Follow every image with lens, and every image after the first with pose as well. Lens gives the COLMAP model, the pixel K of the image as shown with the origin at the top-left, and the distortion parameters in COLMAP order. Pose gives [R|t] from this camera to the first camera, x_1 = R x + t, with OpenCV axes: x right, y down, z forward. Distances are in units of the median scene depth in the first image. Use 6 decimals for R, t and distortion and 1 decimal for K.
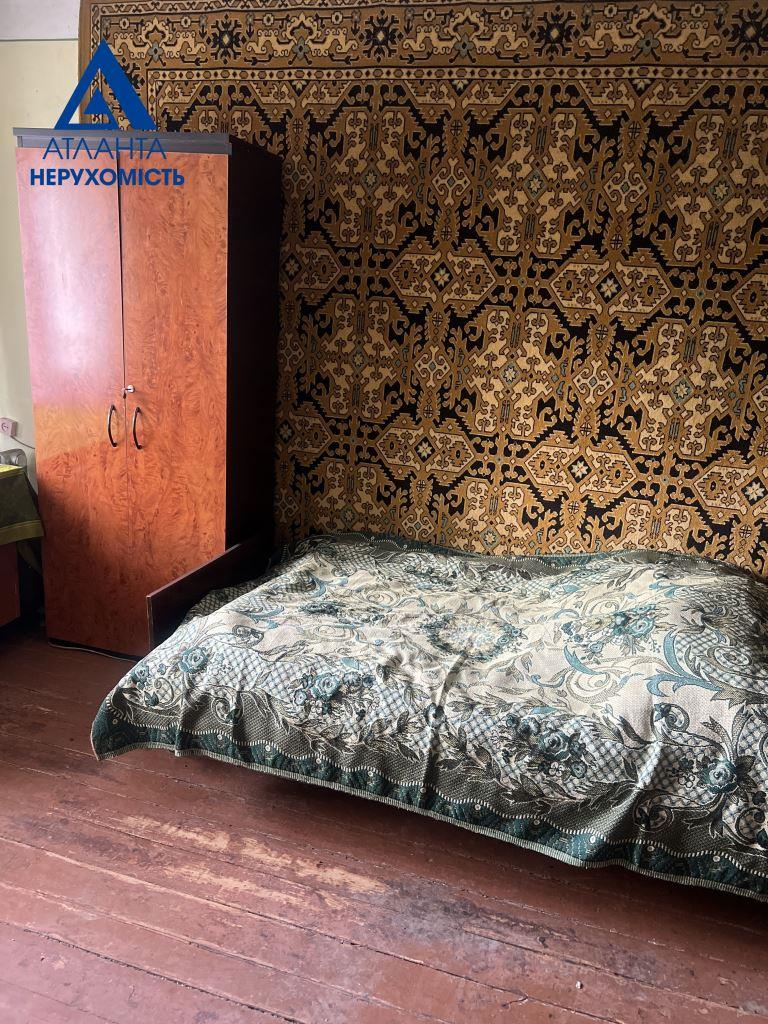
lens RADIAL K [[765.9, 0, 385.6], [0, 765.9, 519.3], [0, 0, 1]] dist [0.060807, -0.071061]
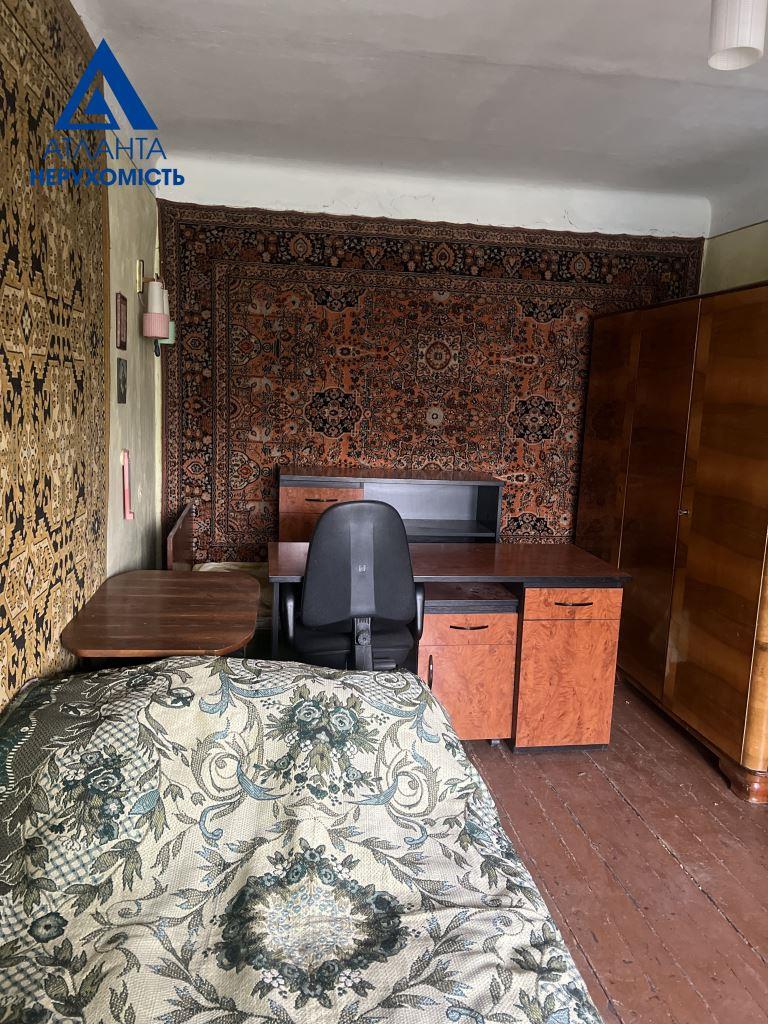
lens RADIAL K [[765.9, 0, 385.7], [0, 765.9, 518.6], [0, 0, 1]] dist [0.060807, -0.071061]
pose [[-0.421285, -0.237834, 0.875188, -0.305850], [0.174615, 0.925676, 0.335608, -0.276915], [-0.889960, 0.294208, -0.348444, 0.934590]]
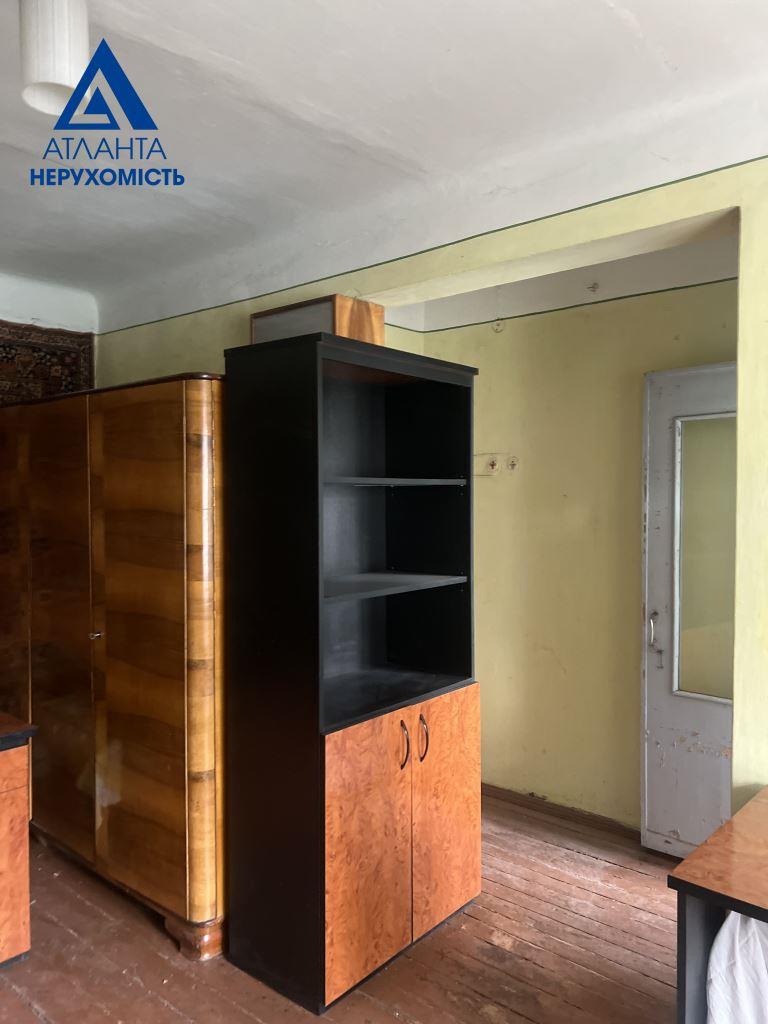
lens RADIAL K [[765.9, 0, 398.4], [0, 765.9, 514.9], [0, 0, 1]] dist [0.060807, -0.071061]
pose [[-0.915122, -0.083746, 0.394383, -0.214966], [0.040302, 0.954289, 0.296157, -0.246505], [-0.401157, 0.286914, -0.869916, 0.795450]]
